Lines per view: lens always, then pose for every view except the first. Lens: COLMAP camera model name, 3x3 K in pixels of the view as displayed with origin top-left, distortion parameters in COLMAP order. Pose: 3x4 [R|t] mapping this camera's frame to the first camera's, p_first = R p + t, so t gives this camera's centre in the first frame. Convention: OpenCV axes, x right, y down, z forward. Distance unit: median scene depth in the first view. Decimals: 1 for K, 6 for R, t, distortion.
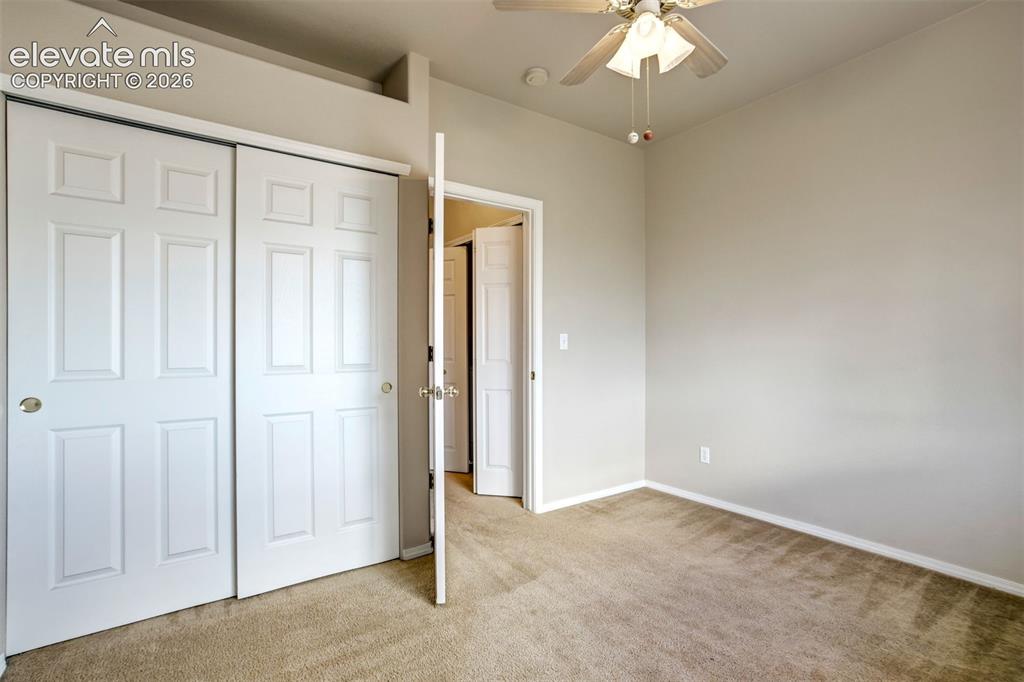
lens RADIAL K [[469.4, 0, 516.4], [0, 469.4, 337.6], [0, 0, 1]] dist [-0.001570, 0.000254]
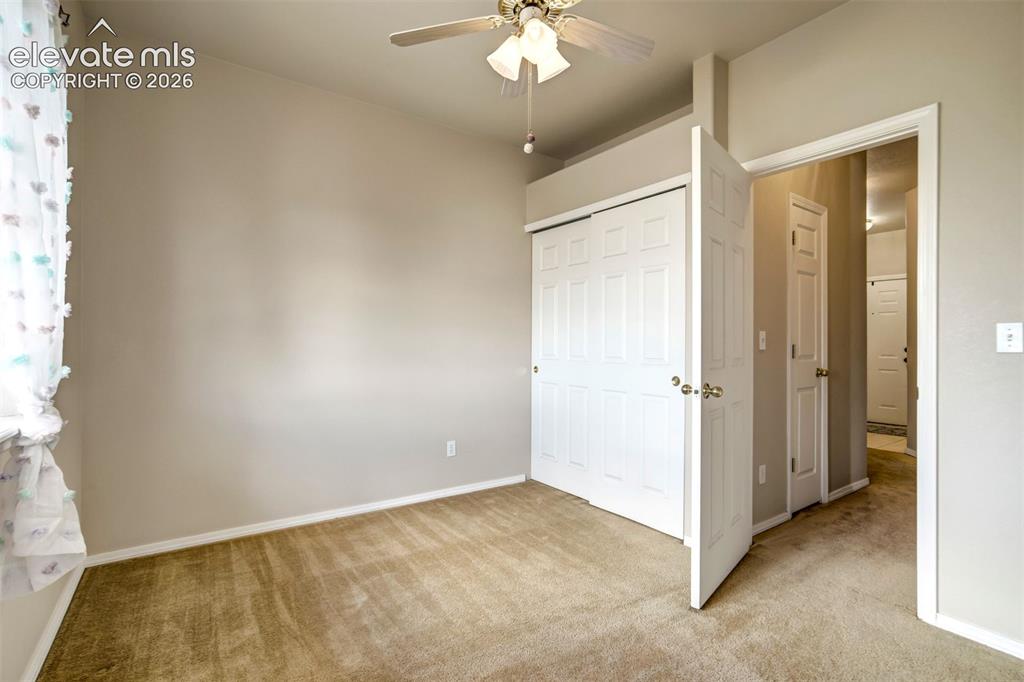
lens RADIAL K [[469.4, 0, 516.4], [0, 469.4, 337.6], [0, 0, 1]] dist [-0.001570, 0.000254]
pose [[0.046116, -0.002166, -0.998934, 1.004890], [0.010778, 0.999941, -0.001671, -0.002464], [0.998878, -0.010690, 0.046137, 0.702982]]
